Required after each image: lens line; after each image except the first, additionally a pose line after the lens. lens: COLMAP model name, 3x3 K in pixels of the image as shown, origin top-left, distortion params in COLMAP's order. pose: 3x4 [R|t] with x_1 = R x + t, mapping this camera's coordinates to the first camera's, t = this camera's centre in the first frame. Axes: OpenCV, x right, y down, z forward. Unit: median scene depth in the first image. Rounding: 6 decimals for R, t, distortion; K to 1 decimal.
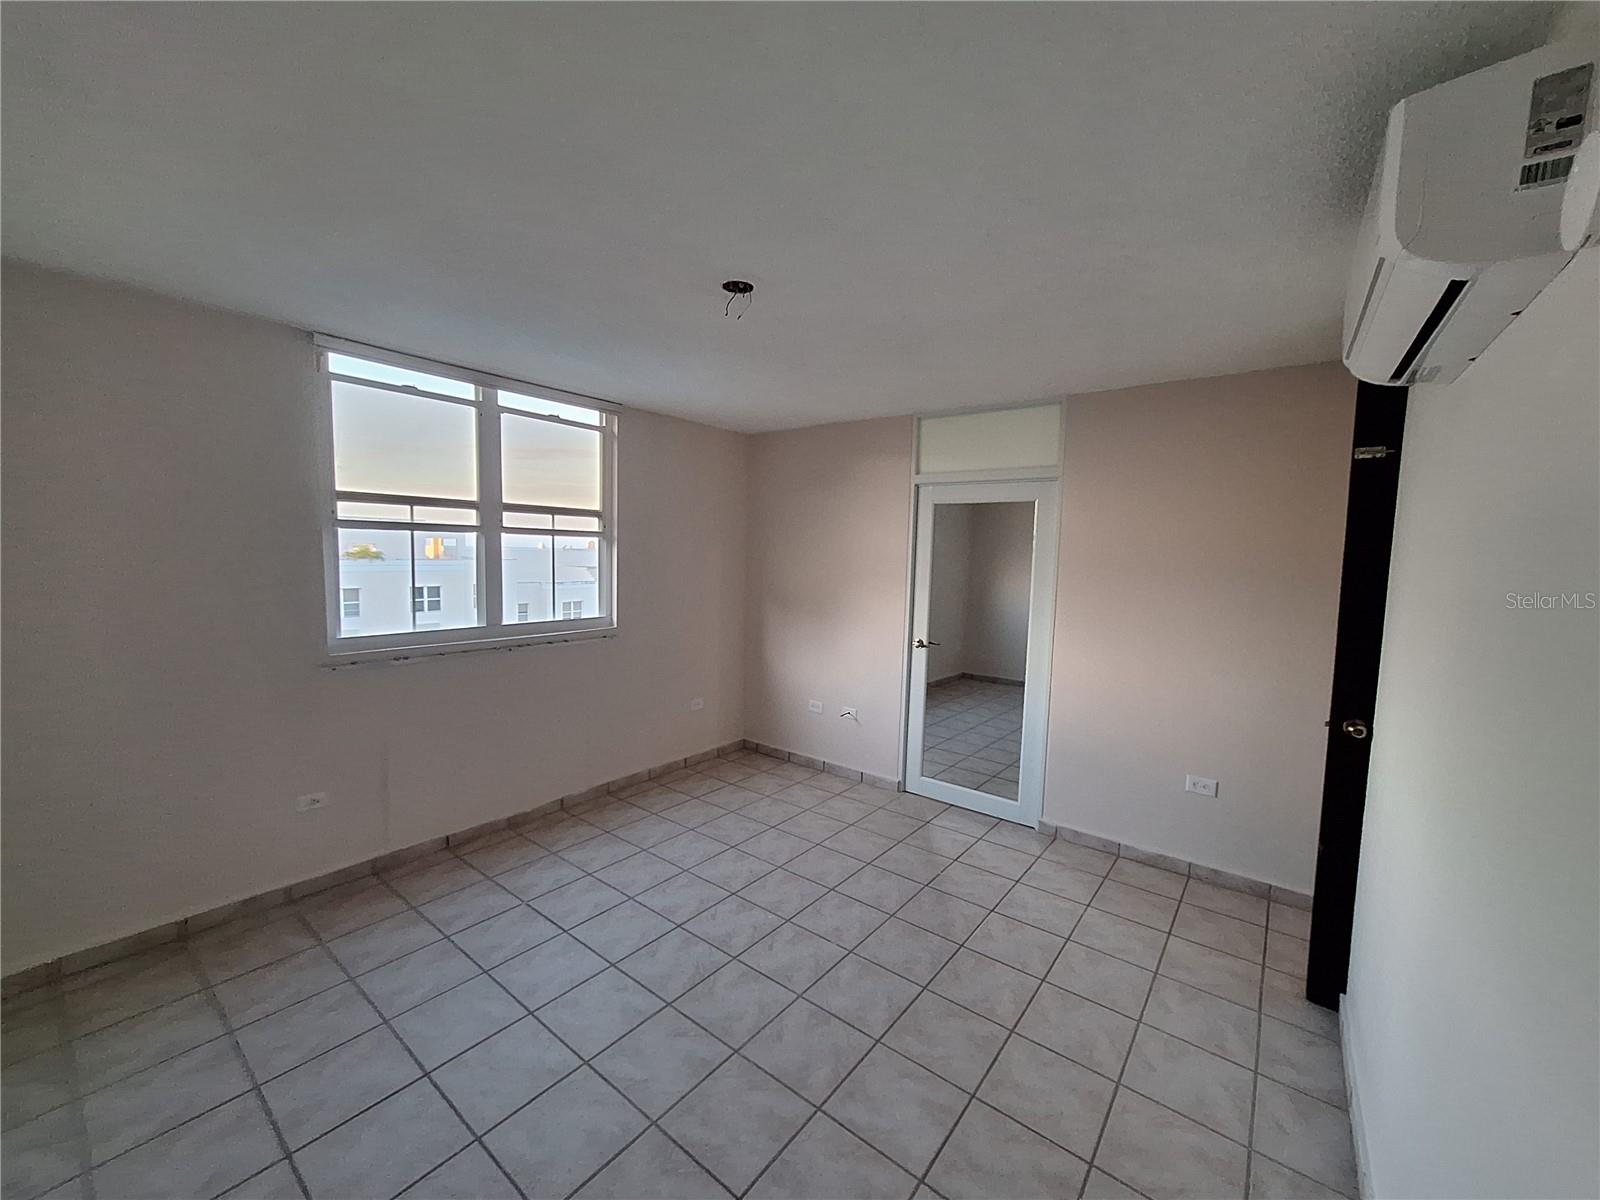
lens RADIAL K [[629.2, 0, 803.0], [0, 629.2, 602.8], [0, 0, 1]] dist [-0.004495, 0.000103]
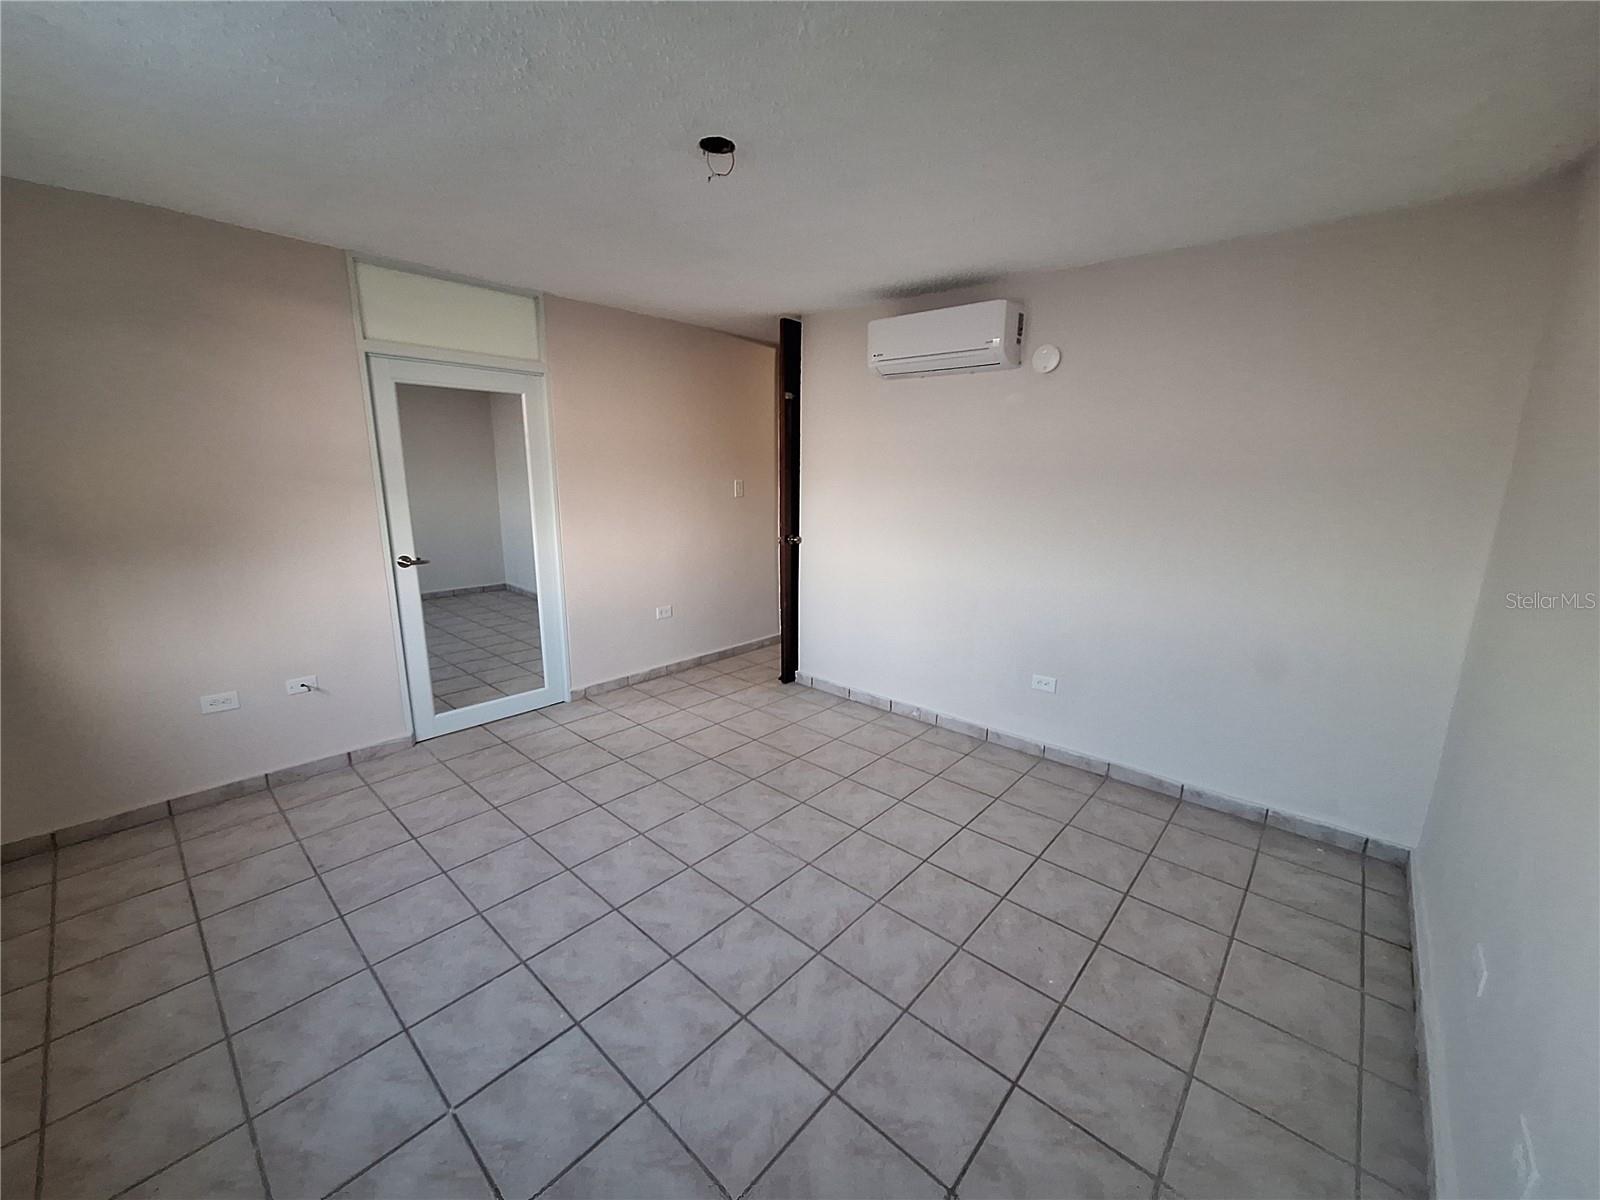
lens RADIAL K [[629.2, 0, 803.0], [0, 629.2, 602.8], [0, 0, 1]] dist [-0.004495, 0.000103]
pose [[0.066141, -0.237831, 0.969052, -0.654519], [0.070478, 0.969867, 0.233220, -0.040871], [-0.995318, 0.052871, 0.080910, 0.488756]]
